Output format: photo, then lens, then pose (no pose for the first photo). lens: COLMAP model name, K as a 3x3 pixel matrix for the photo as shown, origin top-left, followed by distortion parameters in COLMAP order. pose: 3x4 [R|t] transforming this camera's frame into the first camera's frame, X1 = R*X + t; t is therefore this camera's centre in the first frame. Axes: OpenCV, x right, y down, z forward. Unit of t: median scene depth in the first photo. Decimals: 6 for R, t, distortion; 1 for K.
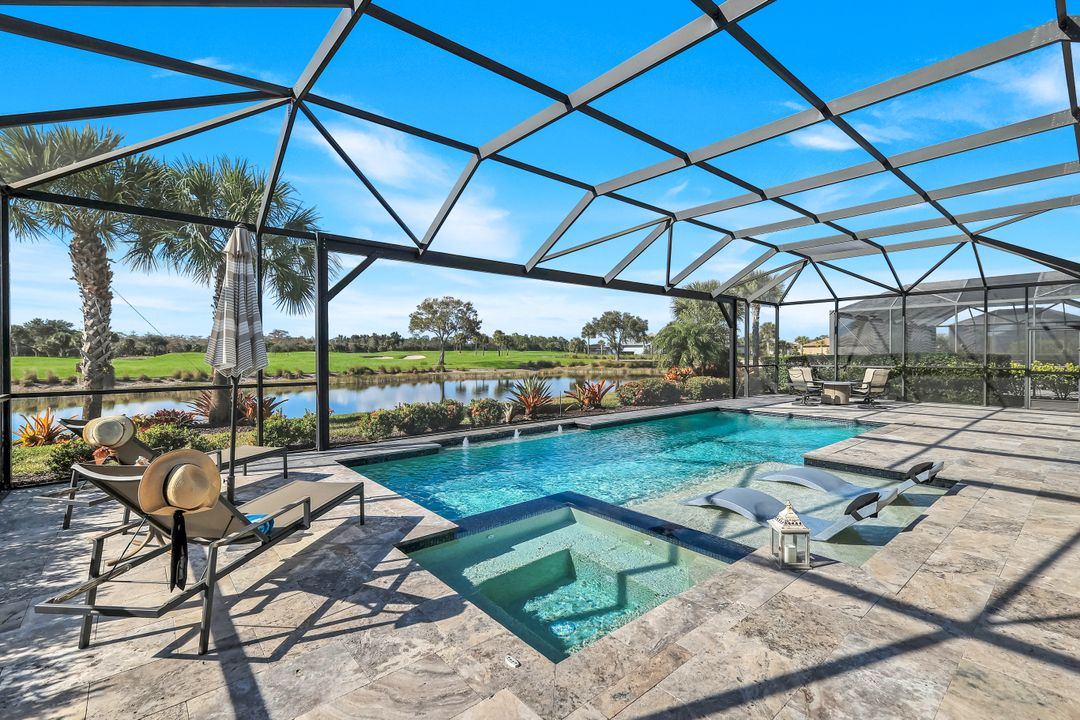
lens RADIAL K [[480.5, 0, 545.5], [0, 480.5, 361.5], [0, 0, 1]] dist [0.004232, -0.000319]
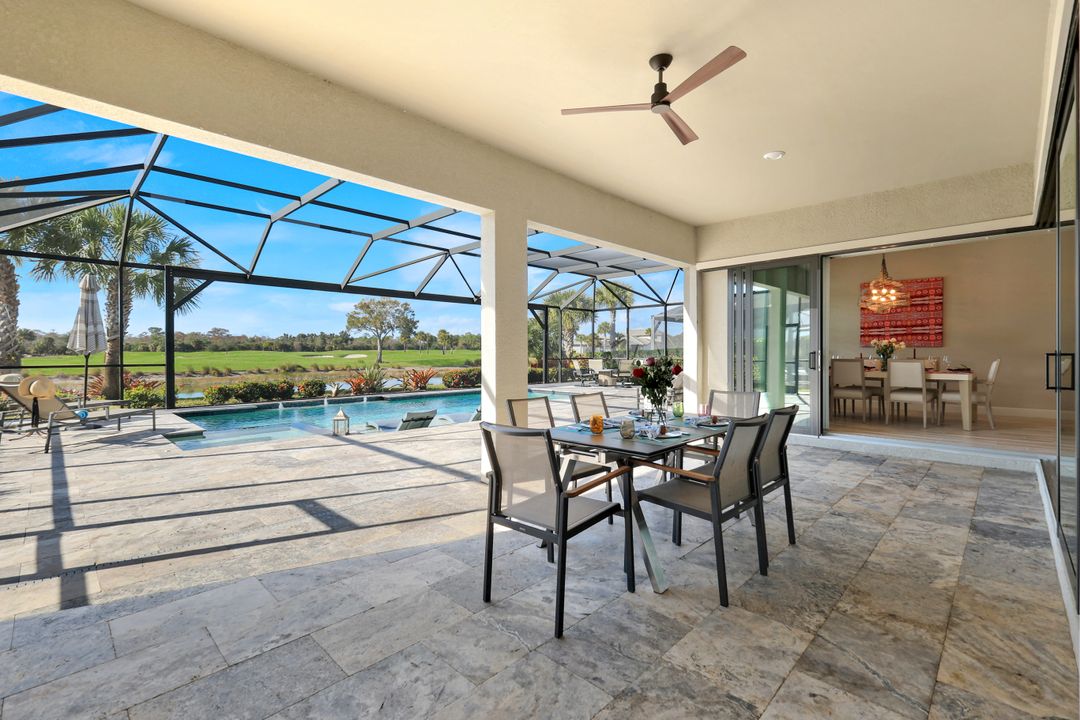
lens RADIAL K [[480.5, 0, 545.7], [0, 480.5, 361.5], [0, 0, 1]] dist [0.004232, -0.000319]
pose [[0.996256, -0.001743, 0.086439, 0.283373], [0.001664, 0.999998, 0.000988, 0.017118], [-0.086440, -0.000840, 0.996257, -0.296499]]
